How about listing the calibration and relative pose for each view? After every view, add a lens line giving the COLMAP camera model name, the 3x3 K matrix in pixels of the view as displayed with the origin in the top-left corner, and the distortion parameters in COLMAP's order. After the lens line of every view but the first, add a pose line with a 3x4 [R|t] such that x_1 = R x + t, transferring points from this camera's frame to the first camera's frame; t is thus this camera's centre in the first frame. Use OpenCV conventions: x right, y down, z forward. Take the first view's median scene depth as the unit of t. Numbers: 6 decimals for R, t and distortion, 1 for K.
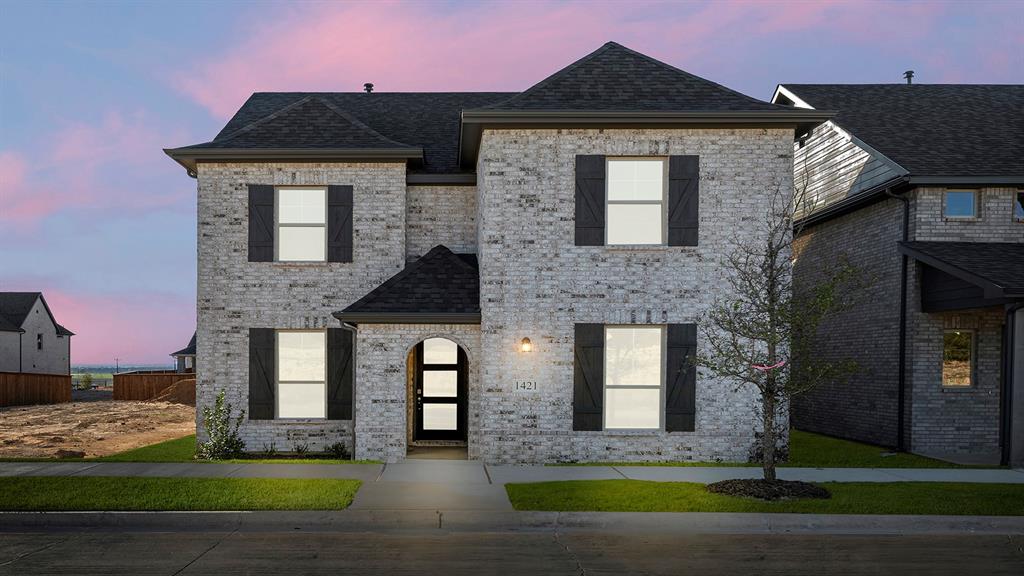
lens RADIAL K [[705.7, 0, 512.0], [0, 705.7, 288.0], [0, 0, 1]] dist [0.000256, 0.001288]
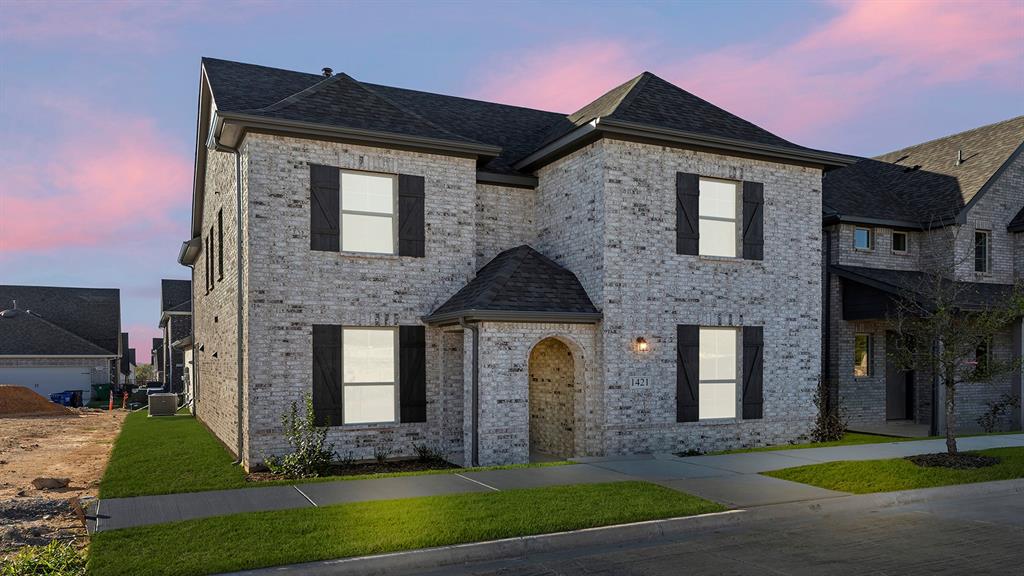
lens RADIAL K [[652.8, 0, 512.0], [0, 652.8, 288.0], [0, 0, 1]] dist [-0.000109, -0.000501]
pose [[0.918118, 0.036497, 0.394622, -0.505380], [-0.034196, 0.999332, -0.012864, 0.013800], [-0.394828, -0.001684, 0.918753, 0.154199]]
